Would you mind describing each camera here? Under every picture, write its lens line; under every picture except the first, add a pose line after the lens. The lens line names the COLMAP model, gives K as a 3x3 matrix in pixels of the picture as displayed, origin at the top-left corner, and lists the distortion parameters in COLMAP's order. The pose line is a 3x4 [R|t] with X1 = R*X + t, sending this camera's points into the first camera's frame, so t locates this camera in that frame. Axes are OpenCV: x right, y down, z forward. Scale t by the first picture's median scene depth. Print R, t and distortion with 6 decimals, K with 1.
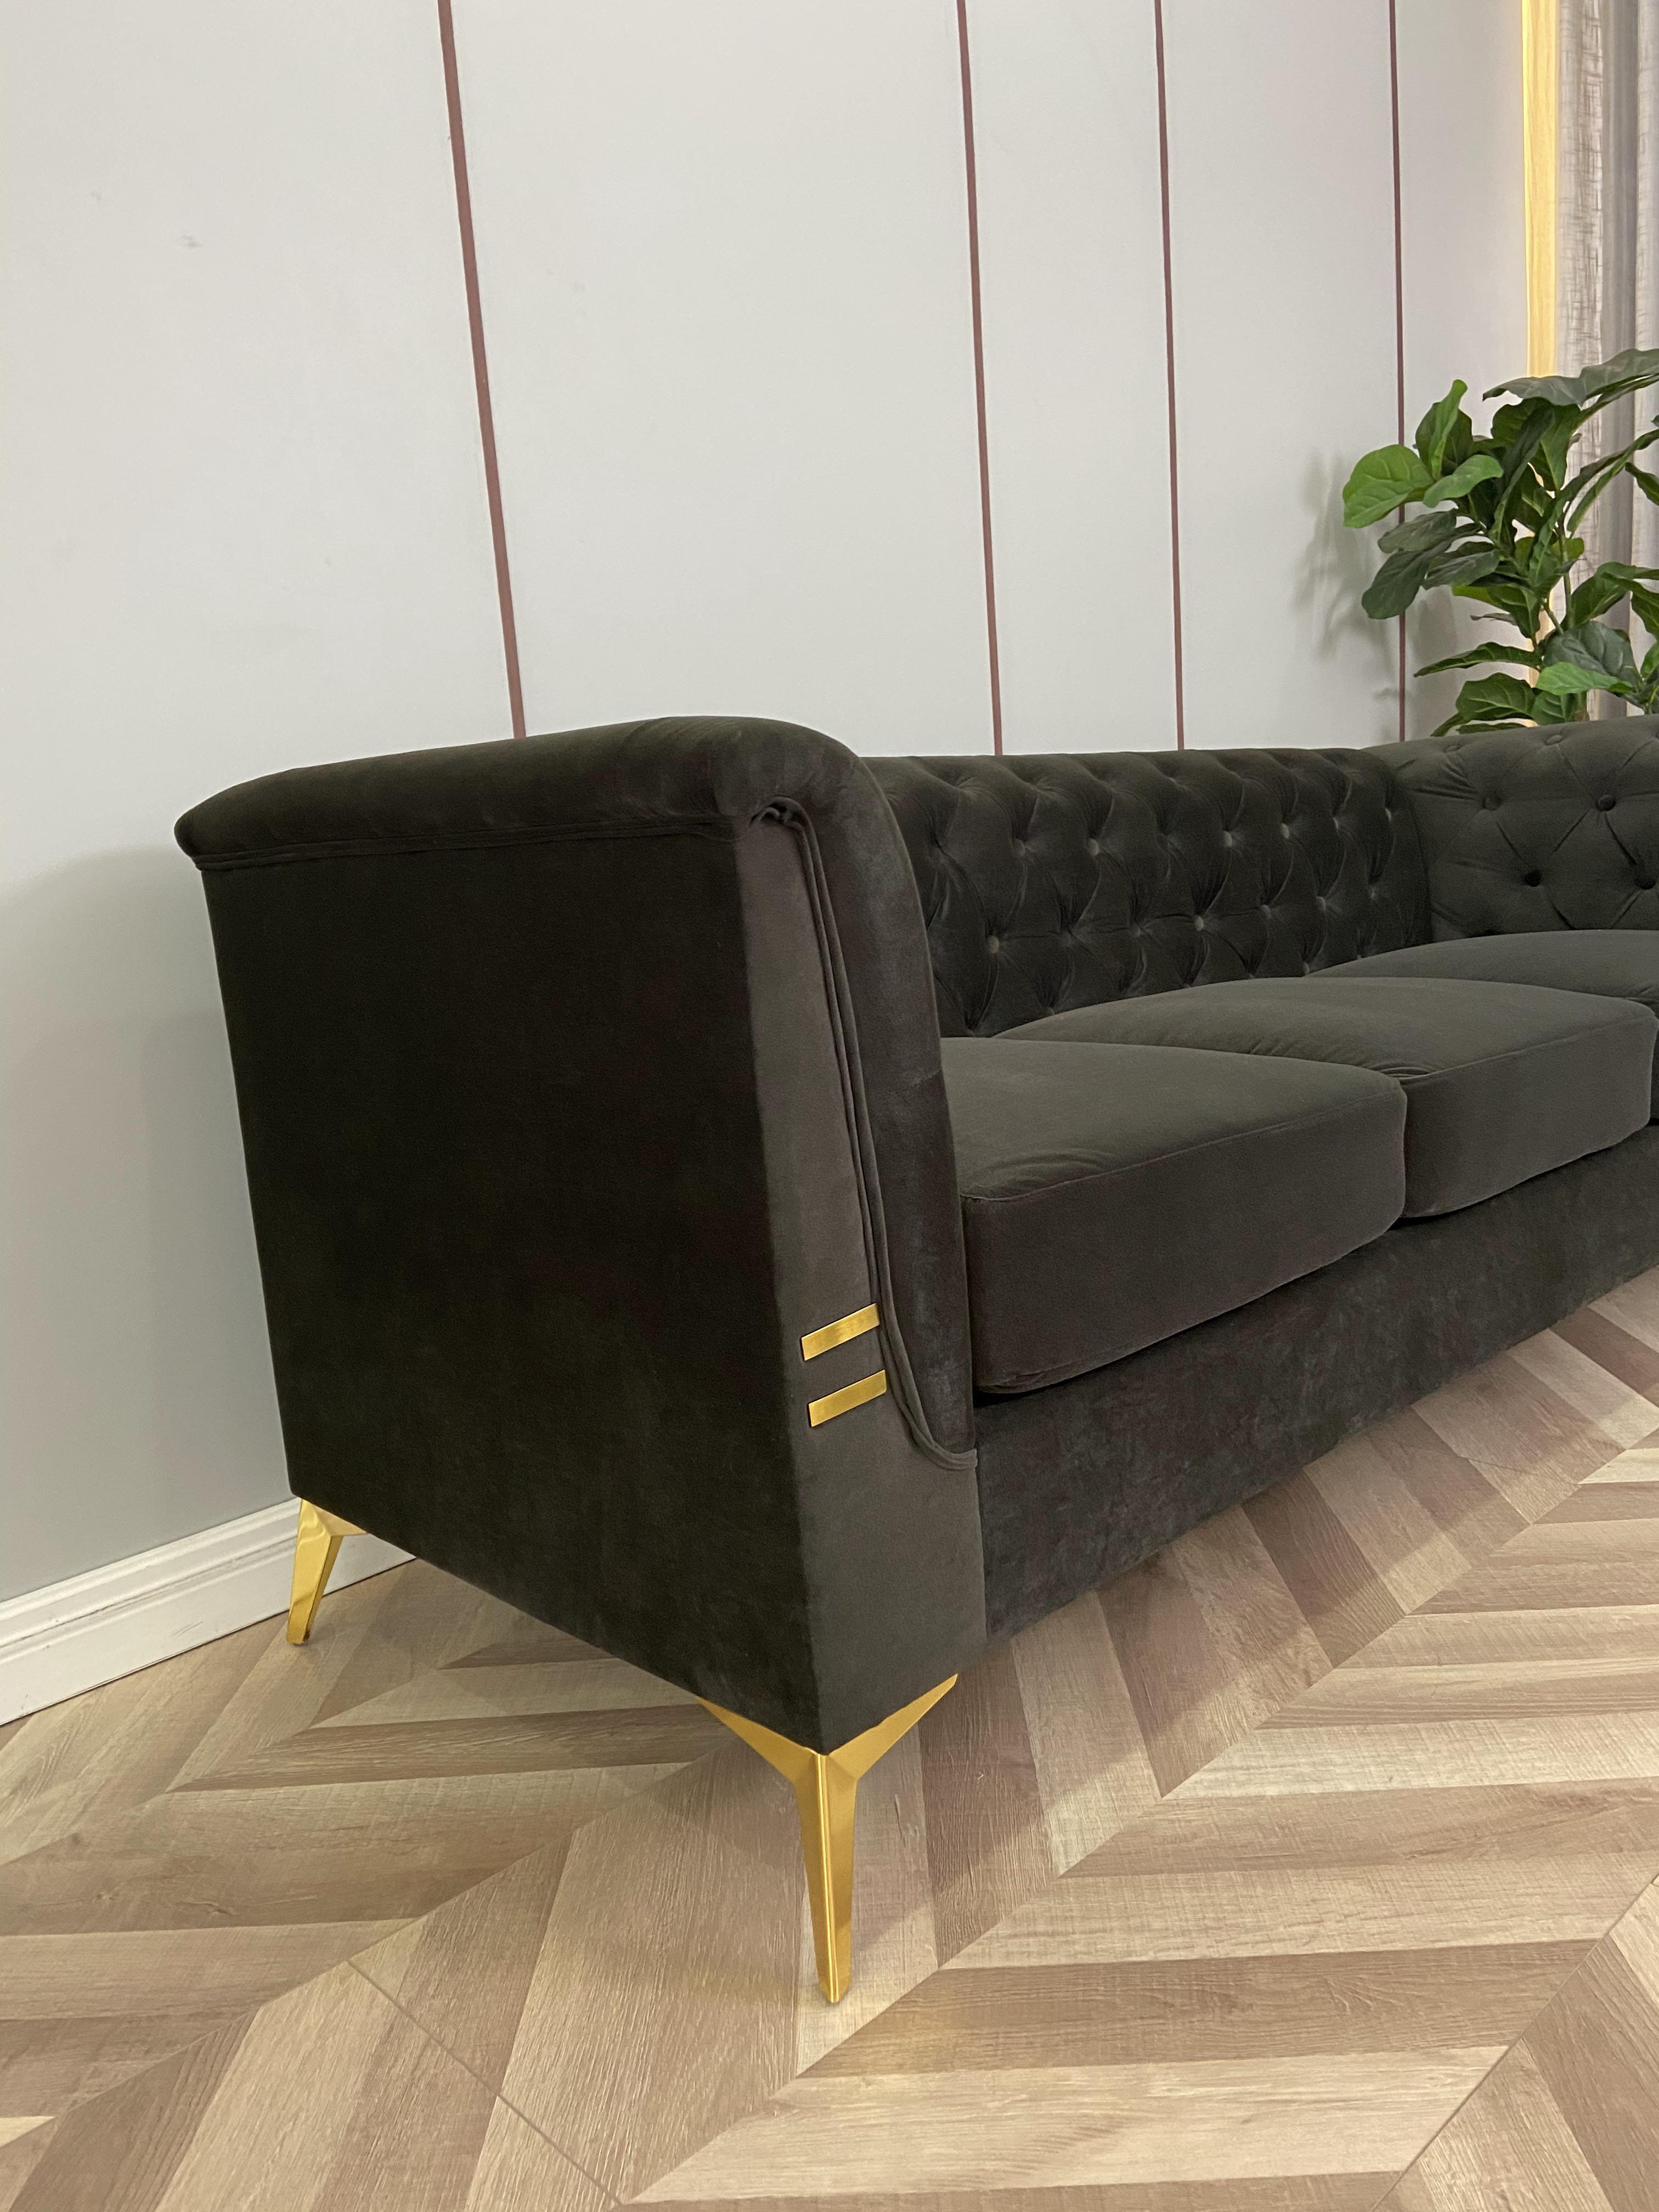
lens RADIAL K [[1665.4, 0, 834.1], [0, 1665.4, 1090.3], [0, 0, 1]] dist [0.120547, -0.150656]
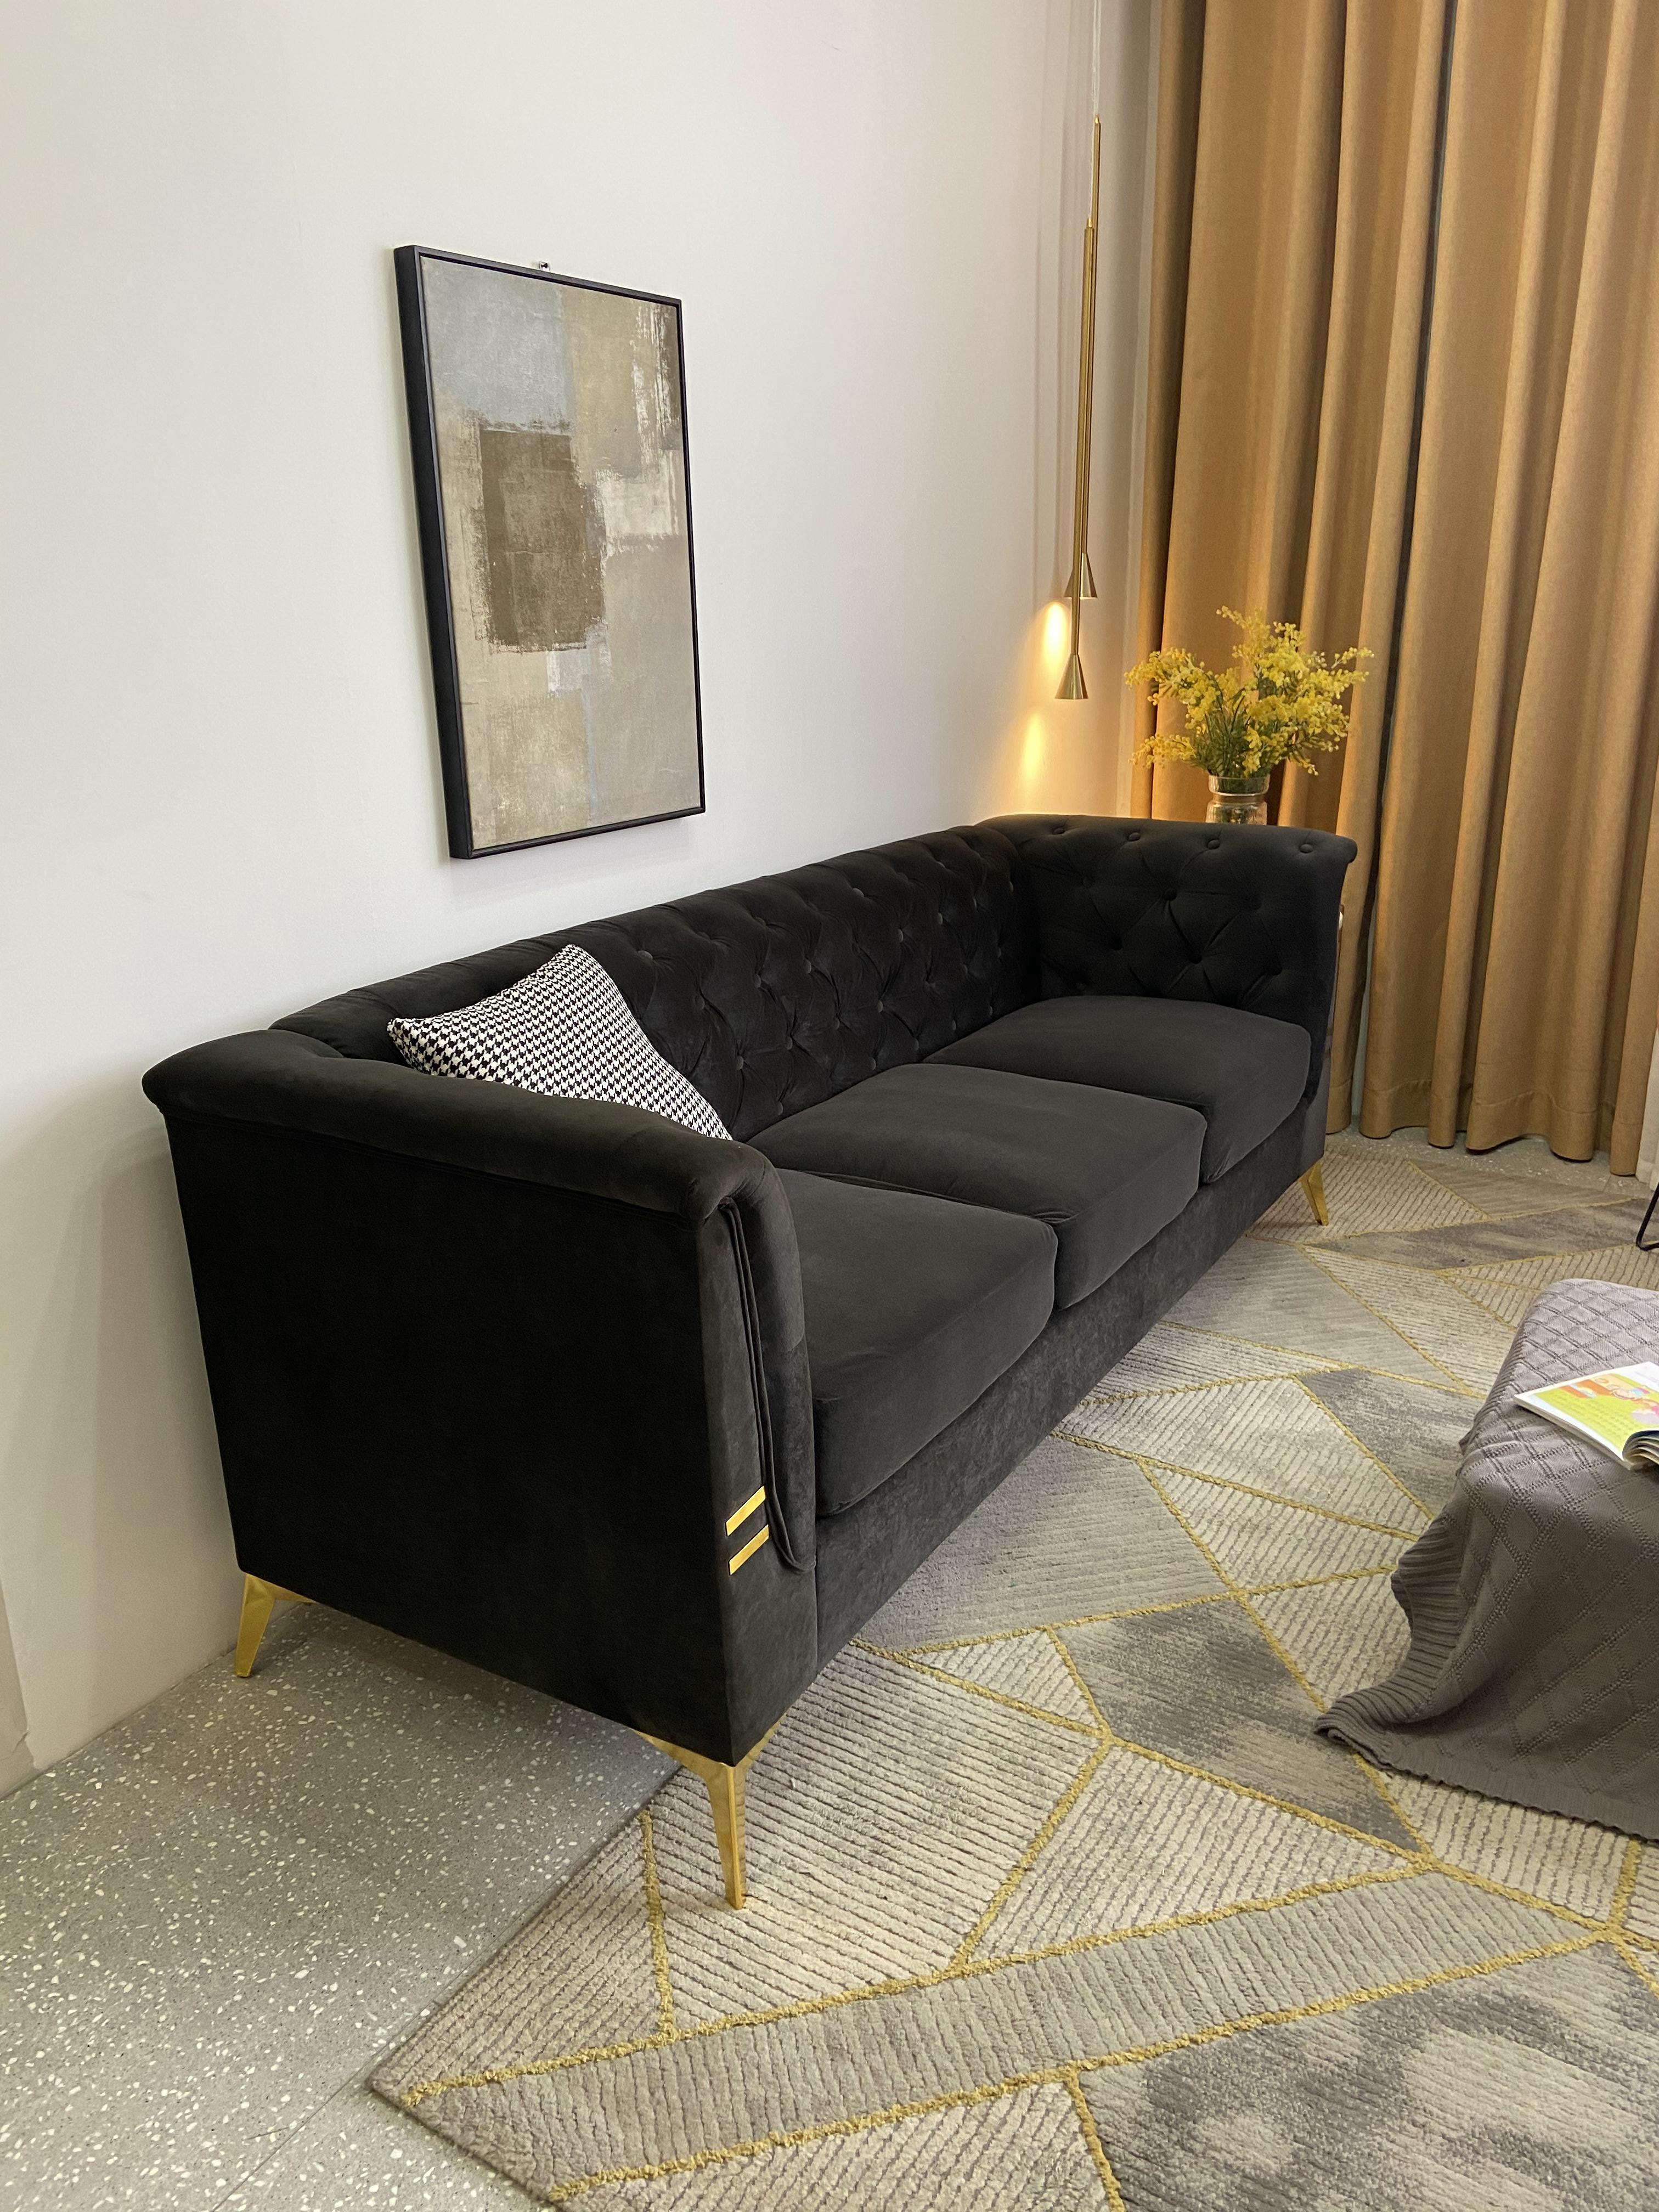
lens RADIAL K [[1665.4, 0, 829.5], [0, 1665.4, 1108.0], [0, 0, 1]] dist [0.120547, -0.150656]
pose [[0.967796, -0.029736, 0.249972, -0.226357], [-0.006364, 0.989791, 0.142381, -0.337881], [-0.251655, -0.139387, 0.957727, -0.345591]]
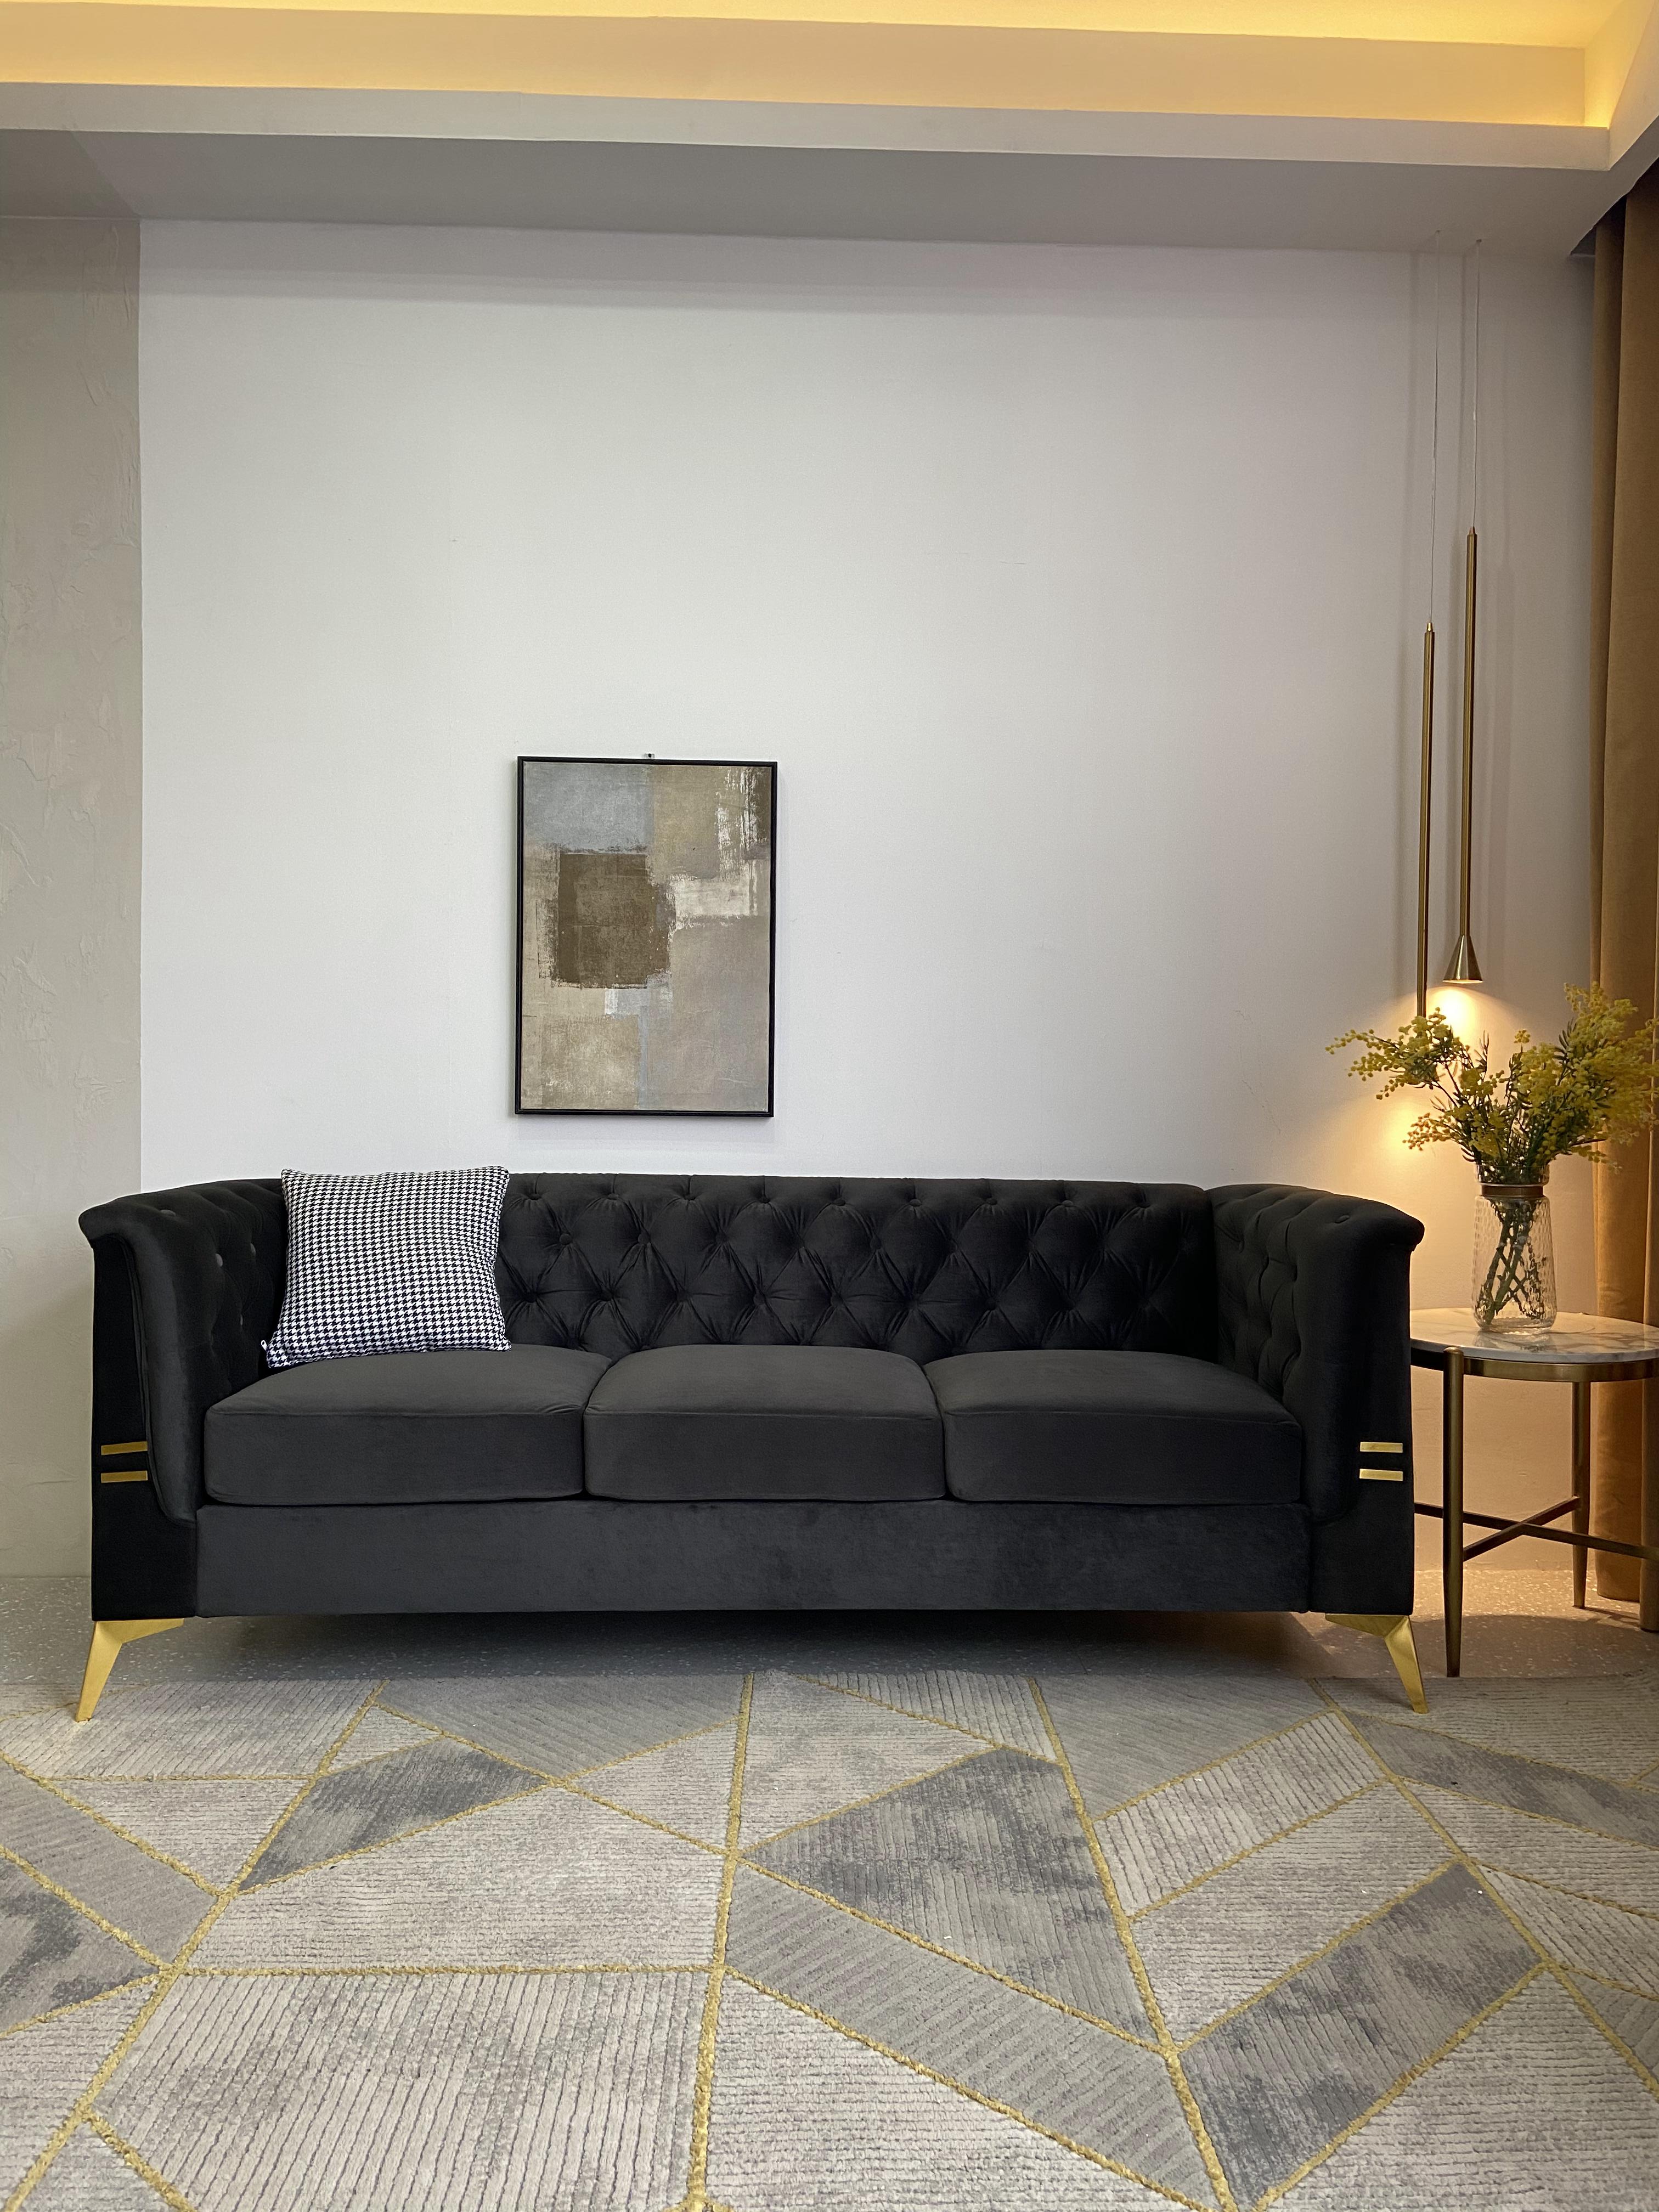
lens RADIAL K [[1665.4, 0, 836.4], [0, 1665.4, 1093.4], [0, 0, 1]] dist [0.120547, -0.150656]
pose [[0.737538, 0.072089, -0.671447, 1.836938], [-0.161024, 0.984380, -0.071187, -0.274008], [0.655827, 0.160622, 0.737626, -0.184637]]
